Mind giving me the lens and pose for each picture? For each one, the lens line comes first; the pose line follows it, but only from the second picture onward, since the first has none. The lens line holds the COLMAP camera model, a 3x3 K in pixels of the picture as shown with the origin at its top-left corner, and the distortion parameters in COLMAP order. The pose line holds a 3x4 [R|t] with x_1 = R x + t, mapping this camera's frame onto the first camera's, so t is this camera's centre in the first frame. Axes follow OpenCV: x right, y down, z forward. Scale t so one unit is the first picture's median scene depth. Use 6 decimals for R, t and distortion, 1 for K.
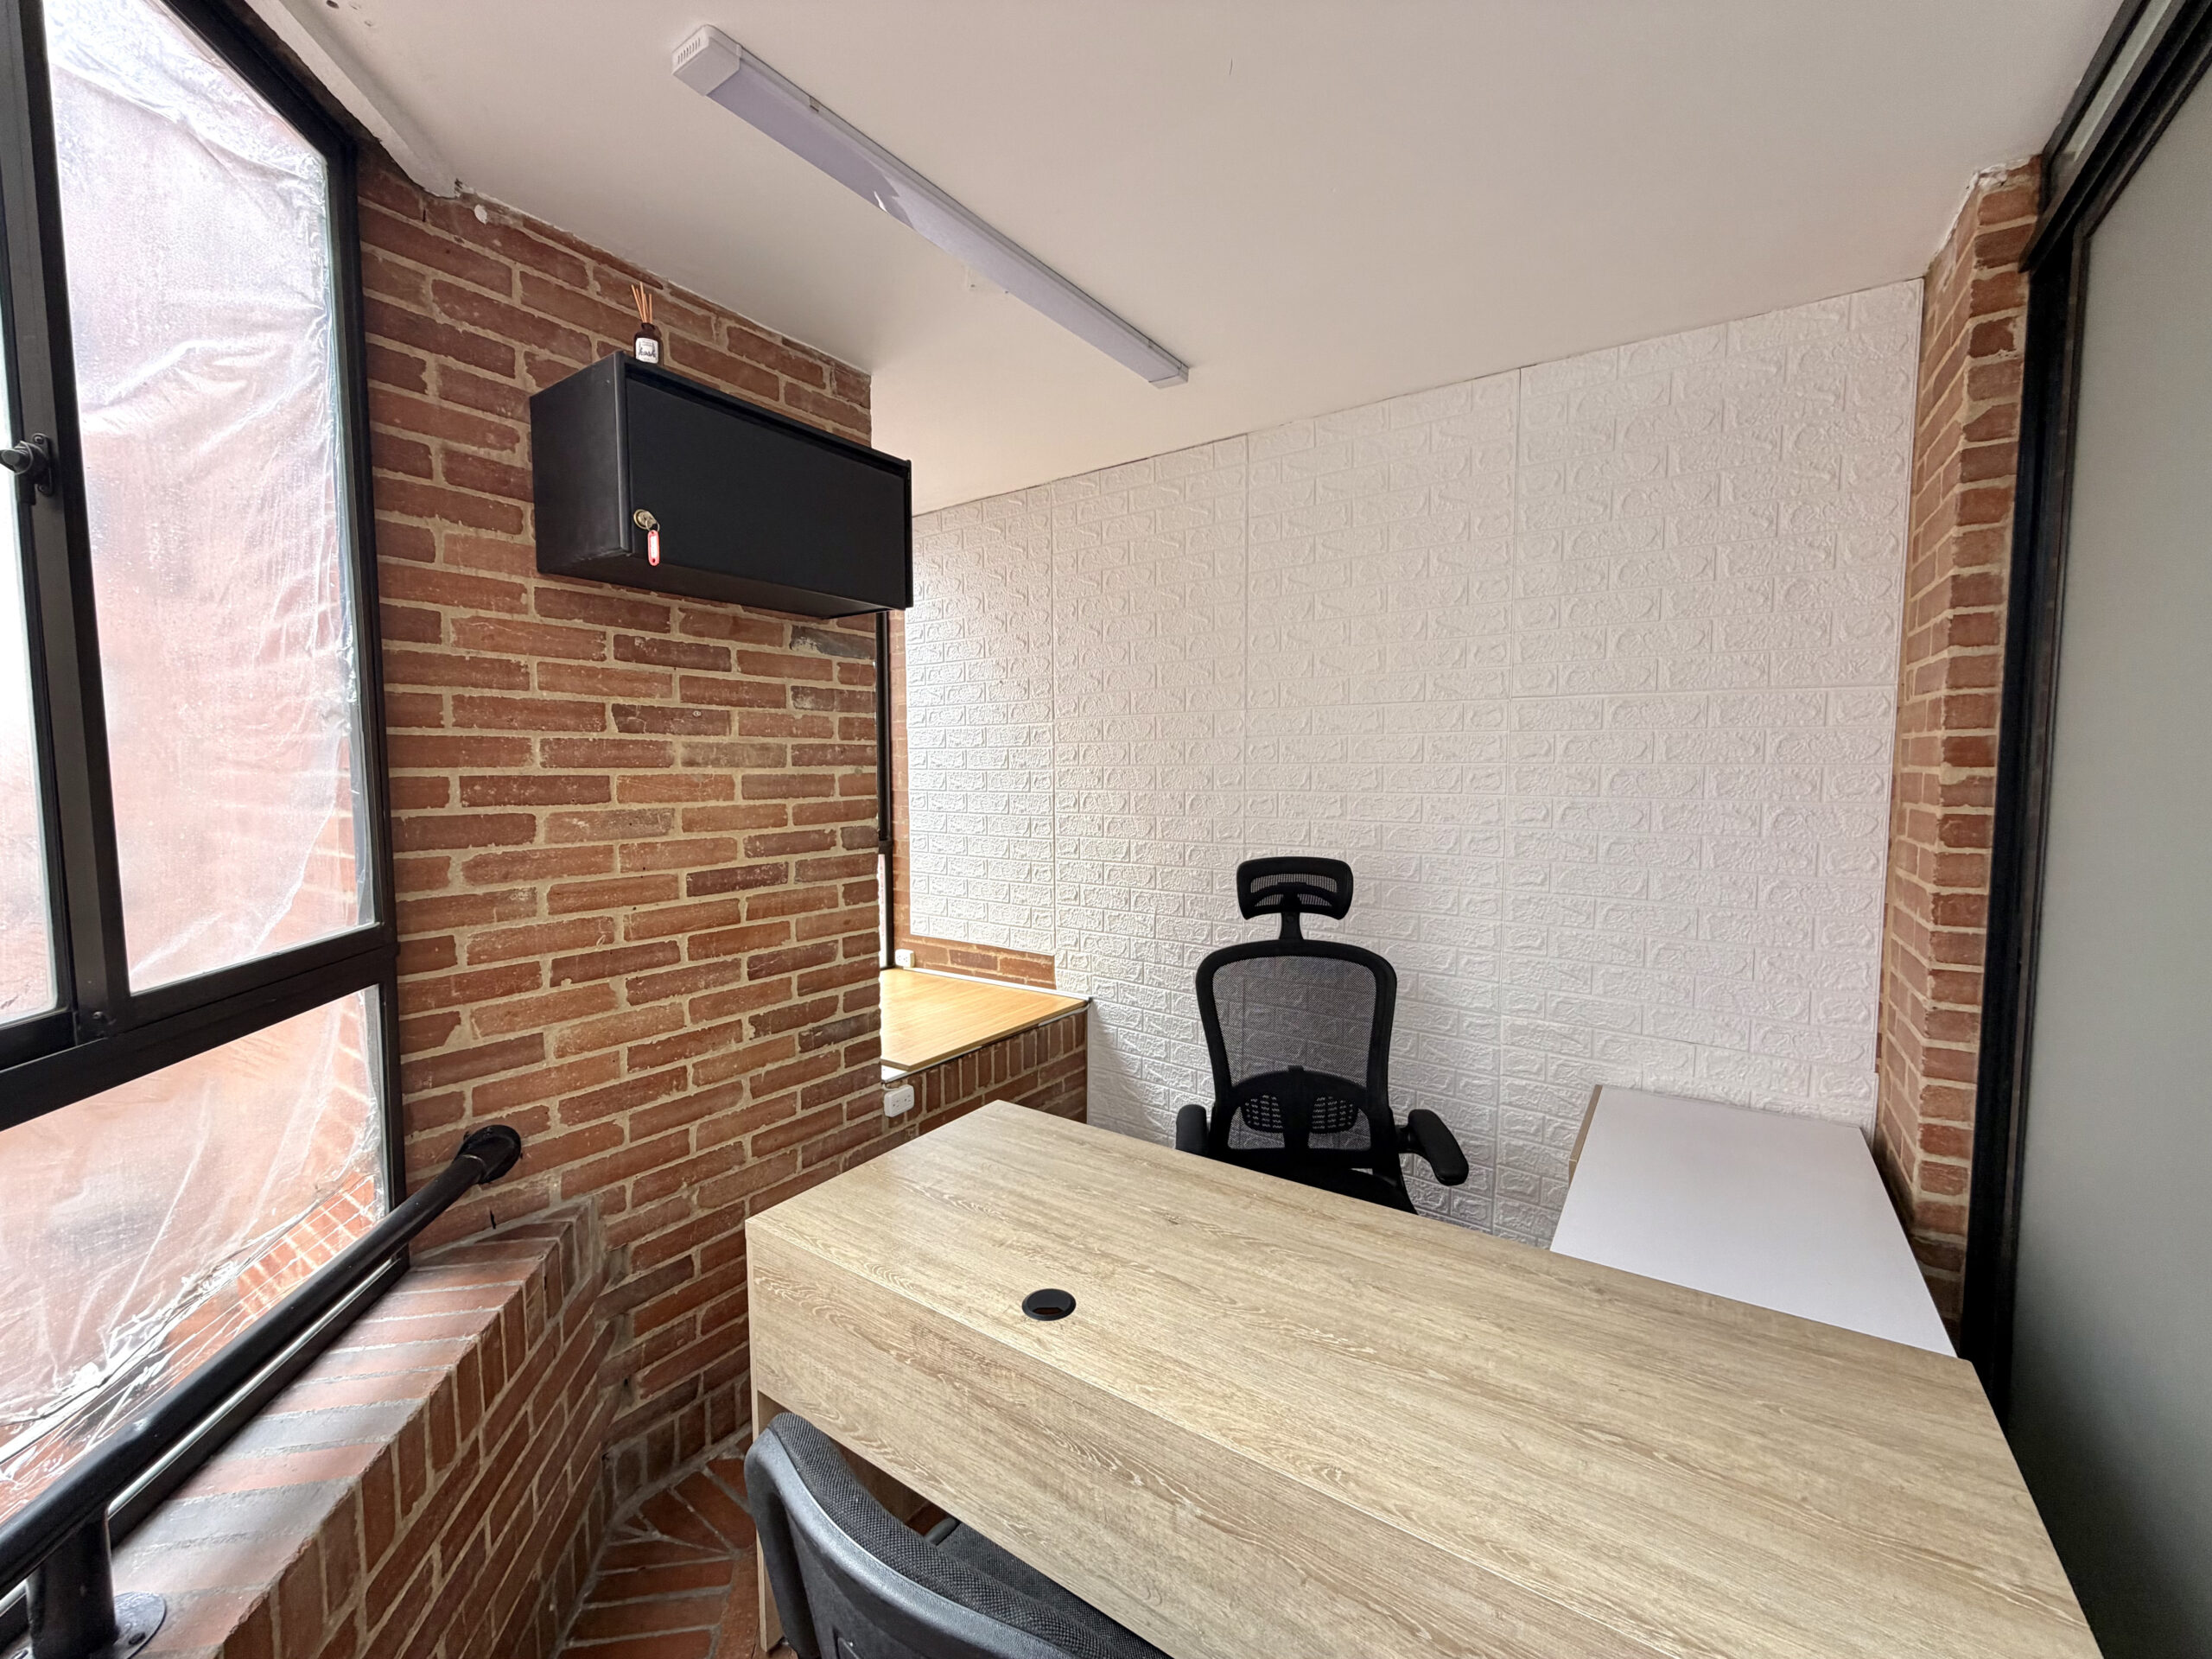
lens RADIAL K [[877.7, 0, 1101.3], [0, 877.7, 831.3], [0, 0, 1]] dist [0.000604, 0.000003]
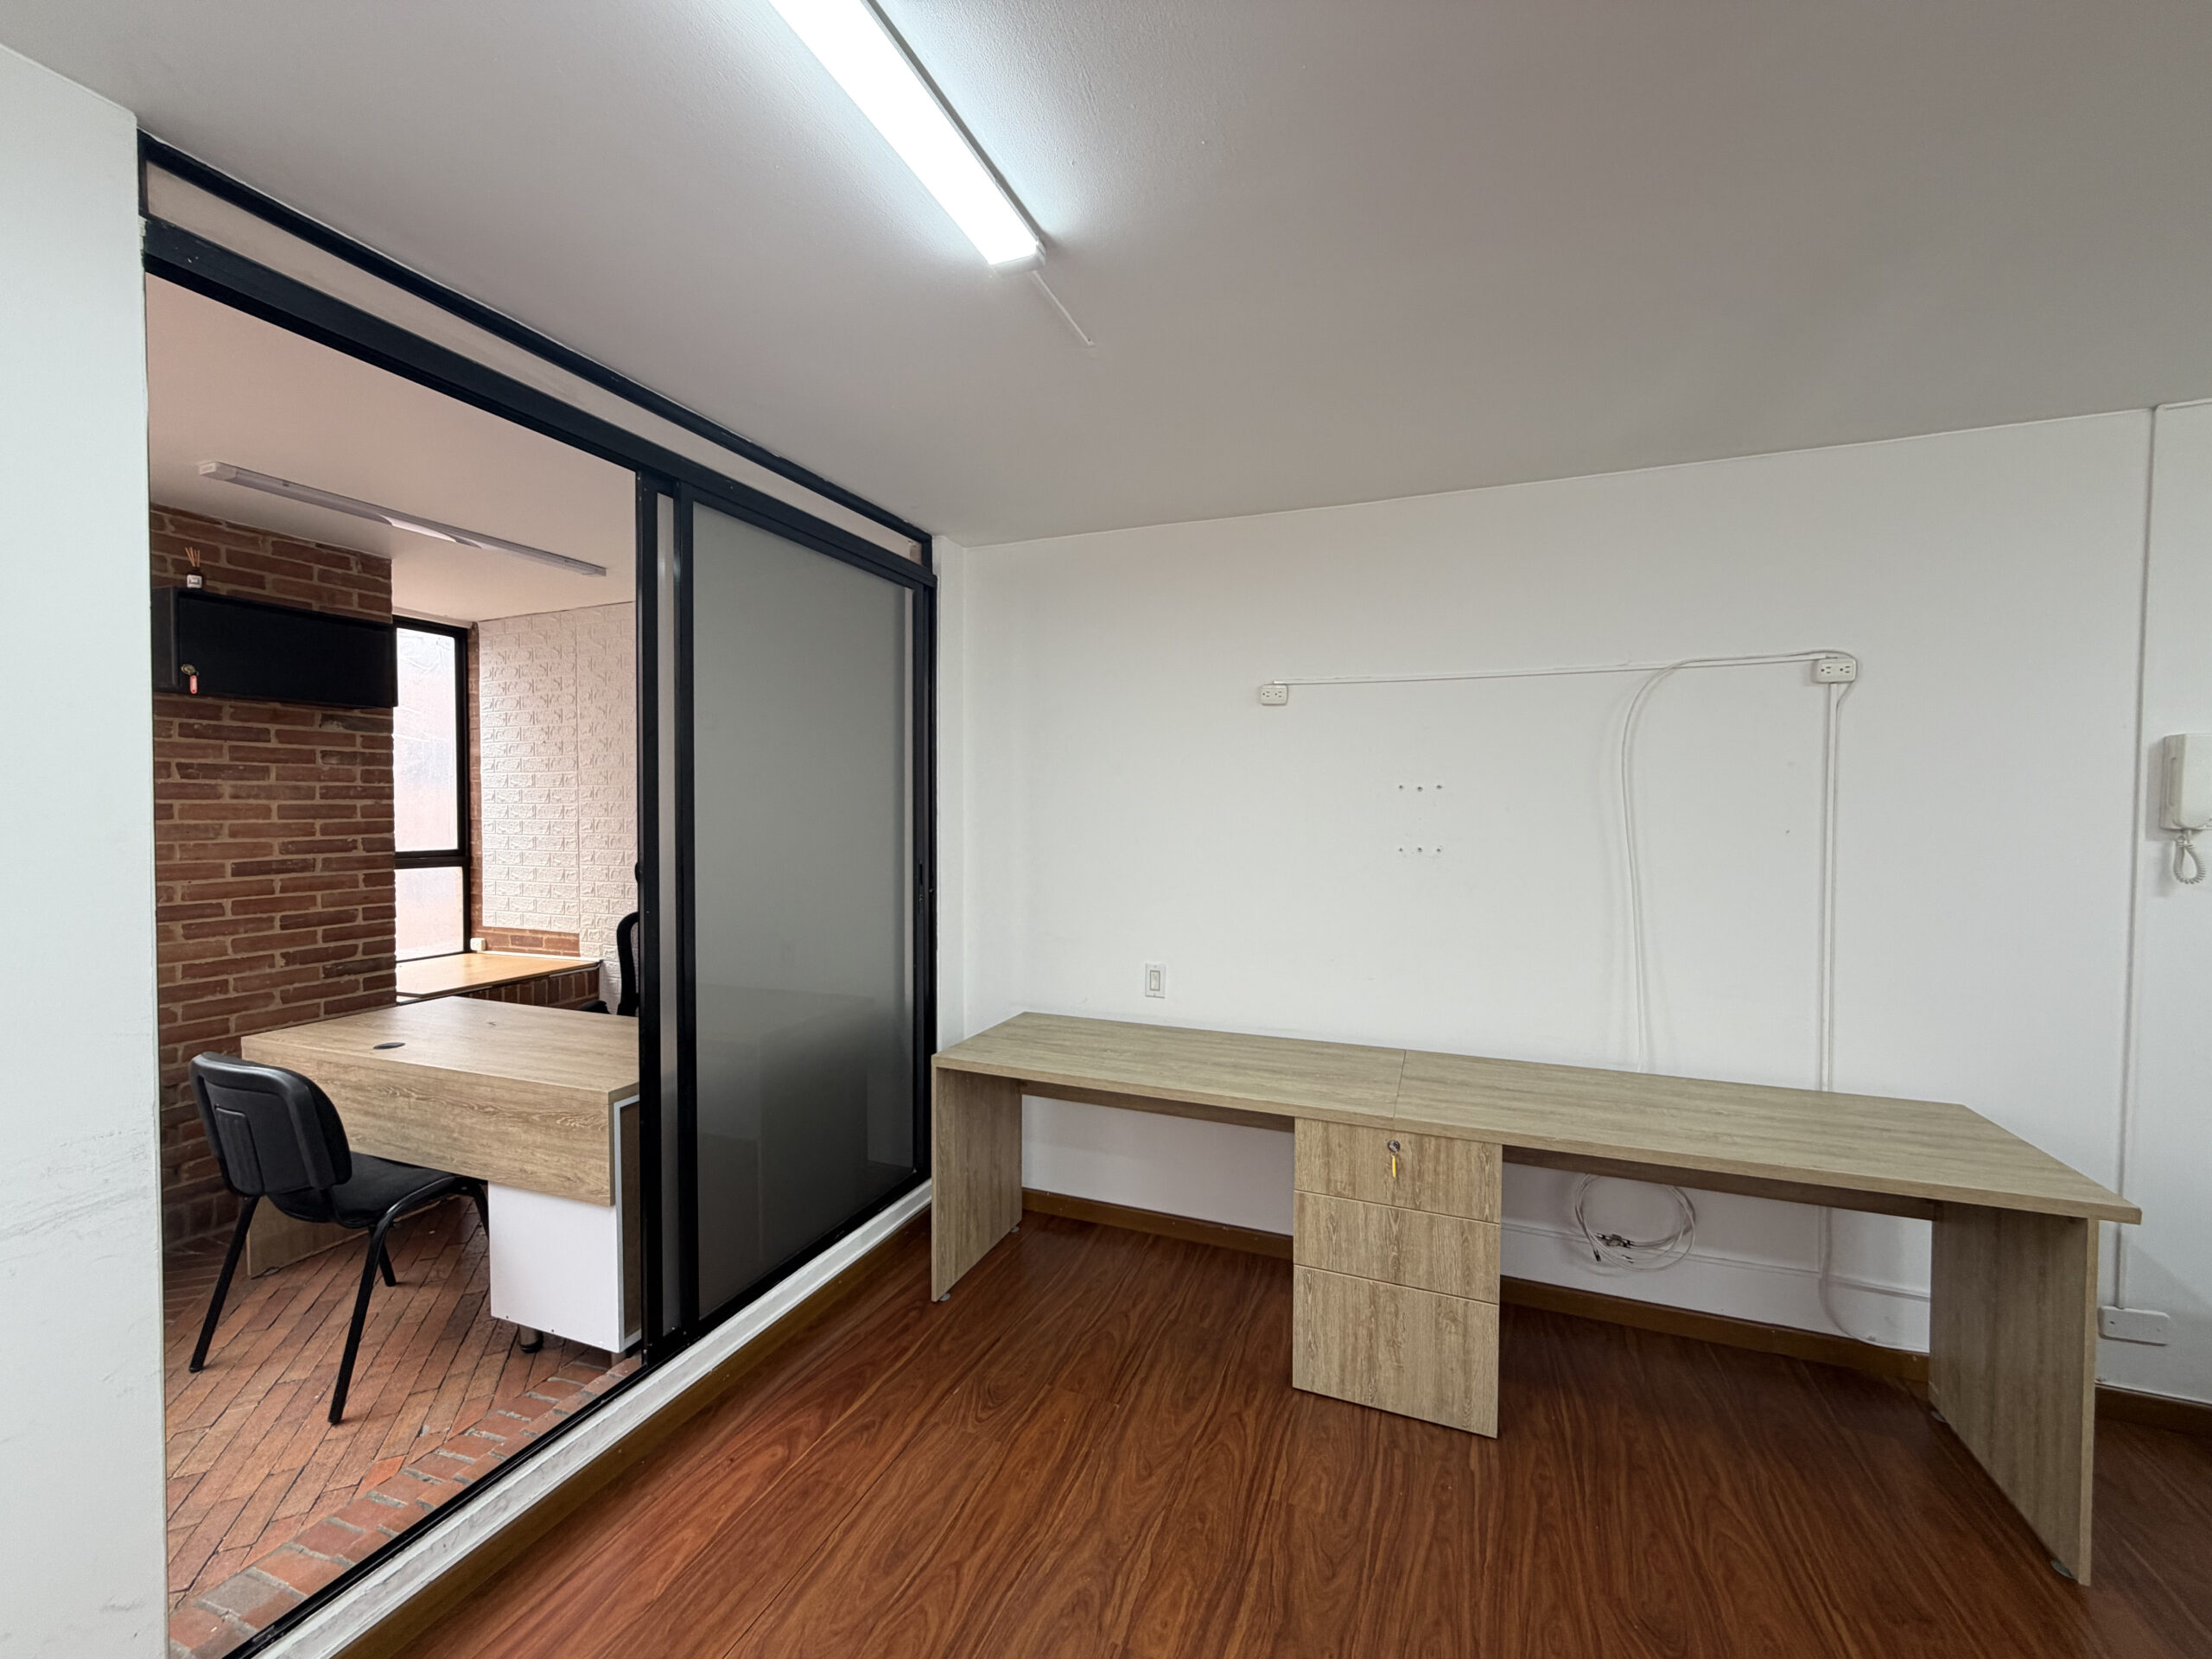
lens RADIAL K [[878.4, 0, 1099.7], [0, 878.4, 829.4], [0, 0, 1]] dist [0.001407, -0.000574]
pose [[0.973995, -0.001959, 0.226560, 0.788140], [0.012574, 0.998889, -0.045420, 0.084725], [-0.226220, 0.047088, 0.972938, -1.044625]]
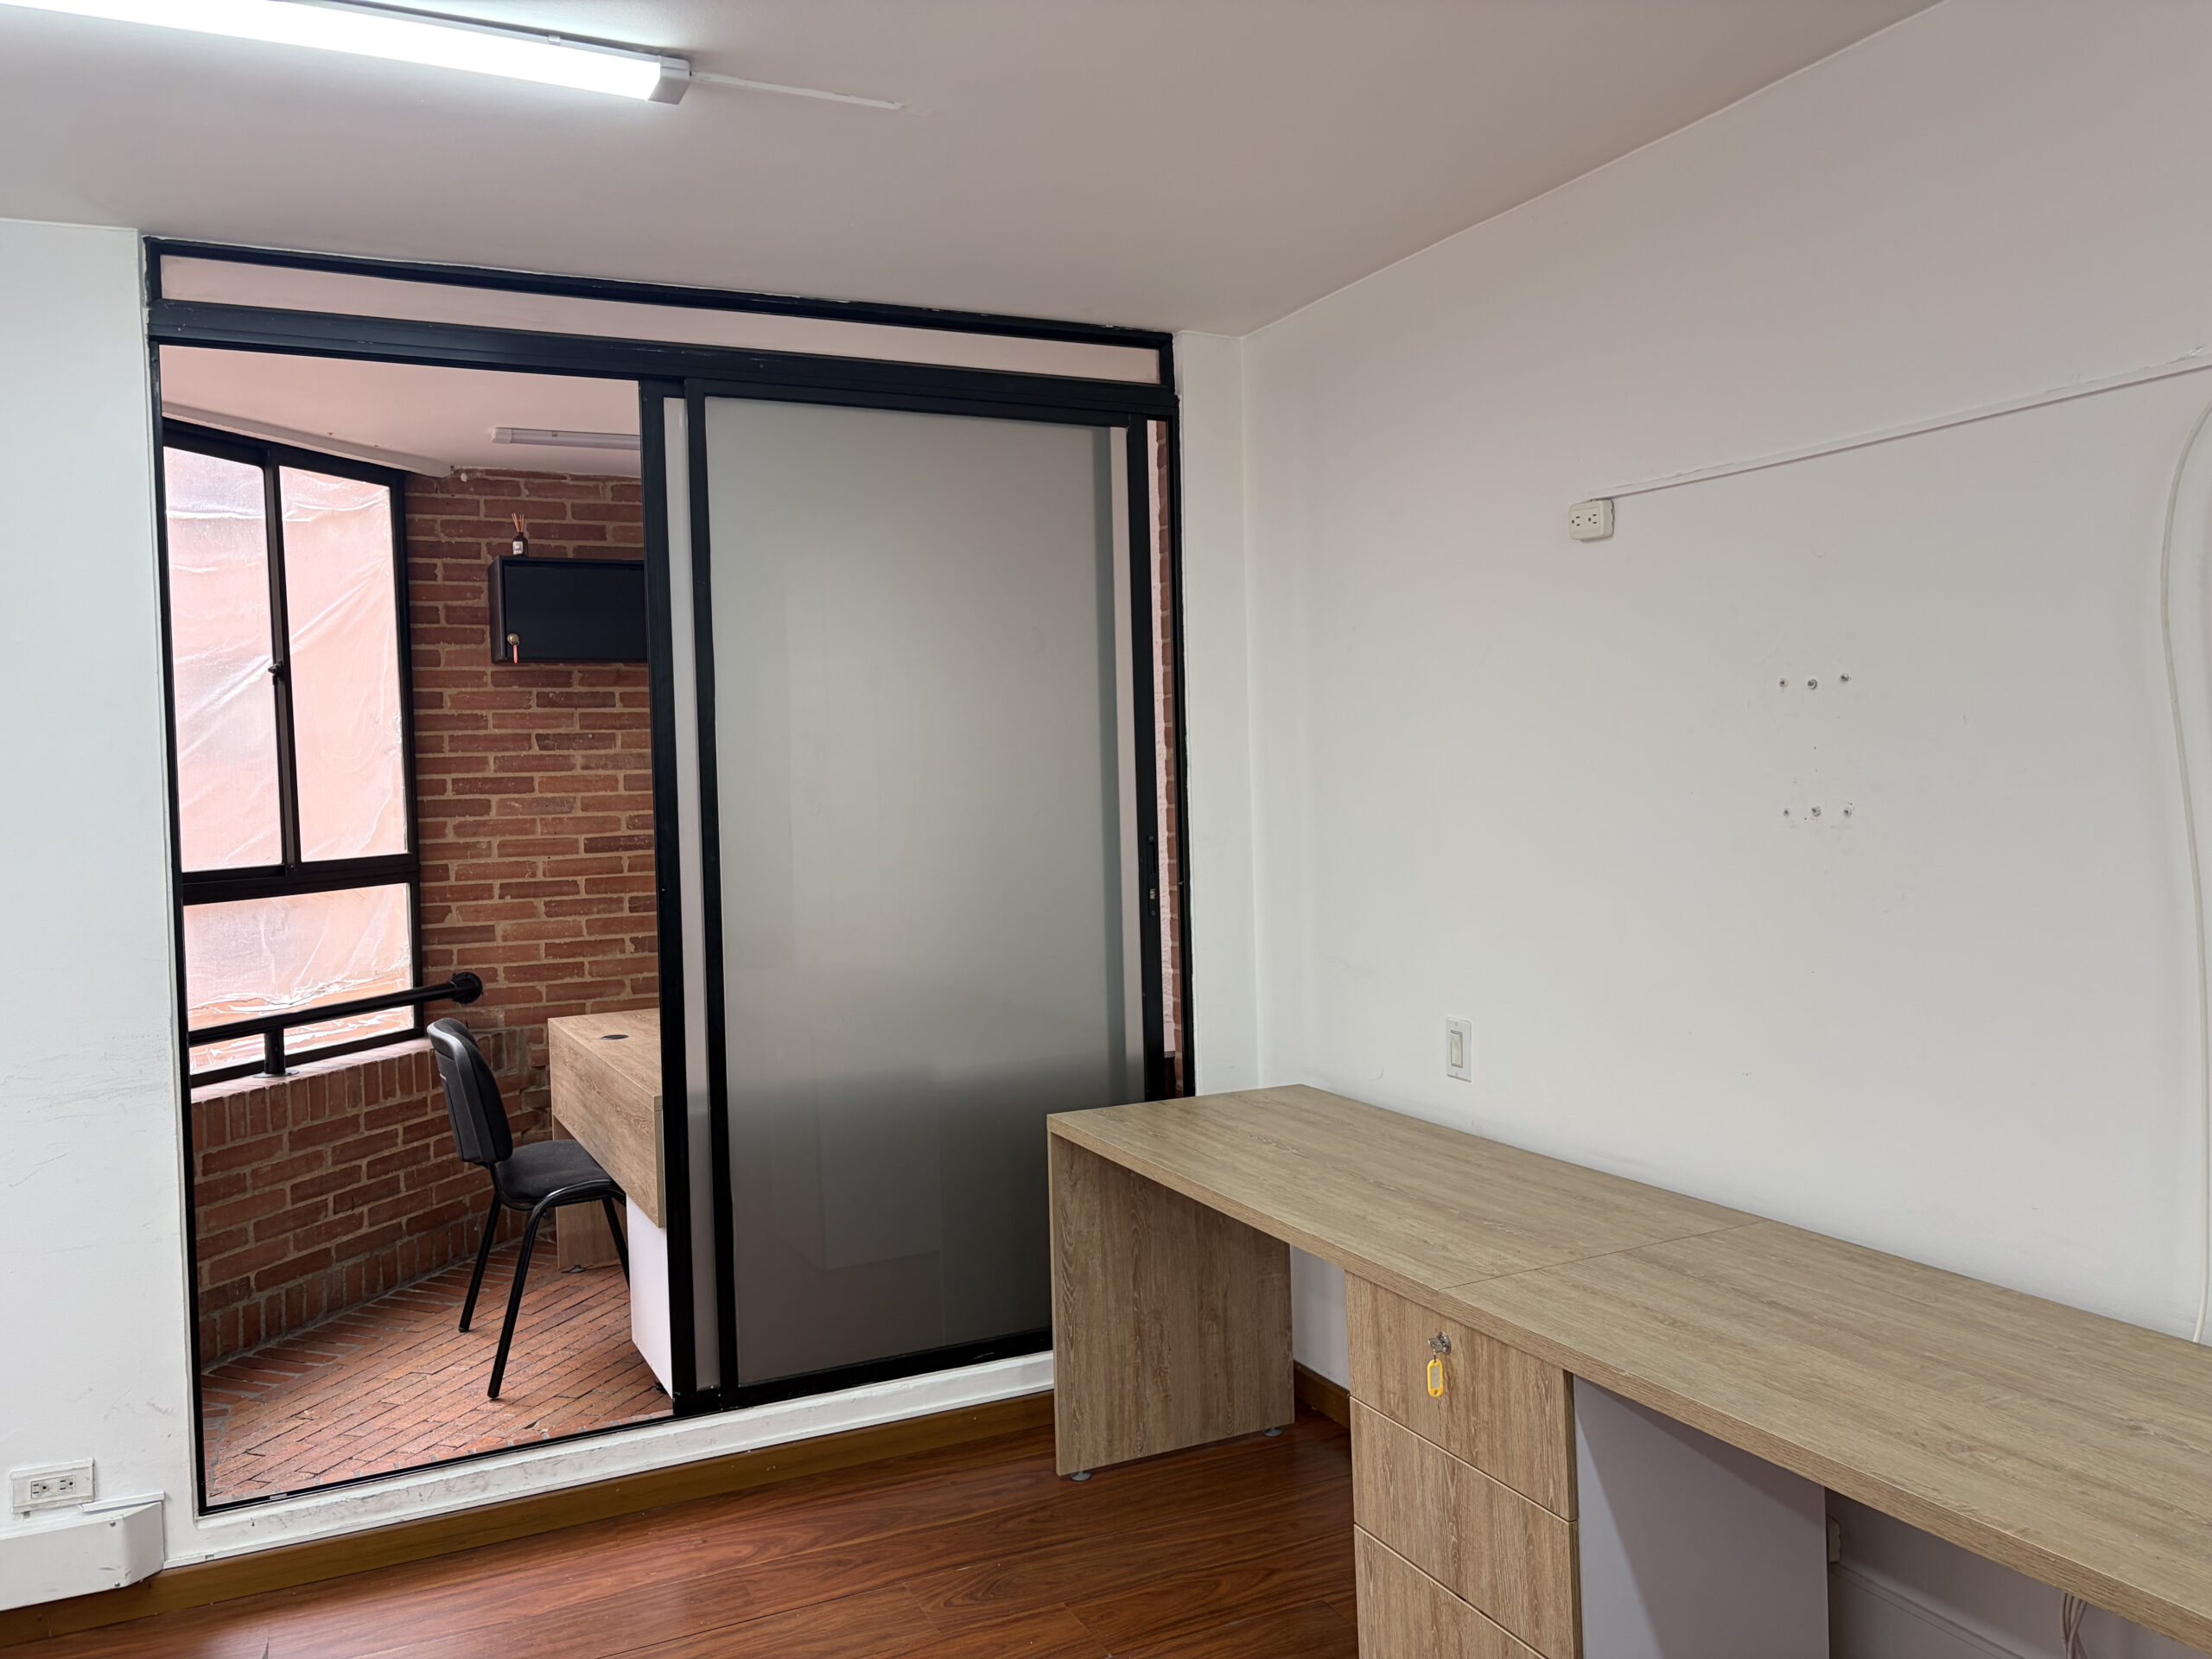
lens RADIAL K [[1667.7, 0, 1106.0], [0, 1667.7, 829.5], [0, 0, 1]] dist [0.016103, -0.001275]
pose [[0.872412, -0.008344, -0.488699, 1.867853], [-0.006540, 0.999565, -0.028741, 0.117075], [0.488727, 0.028270, 0.871979, -1.190433]]
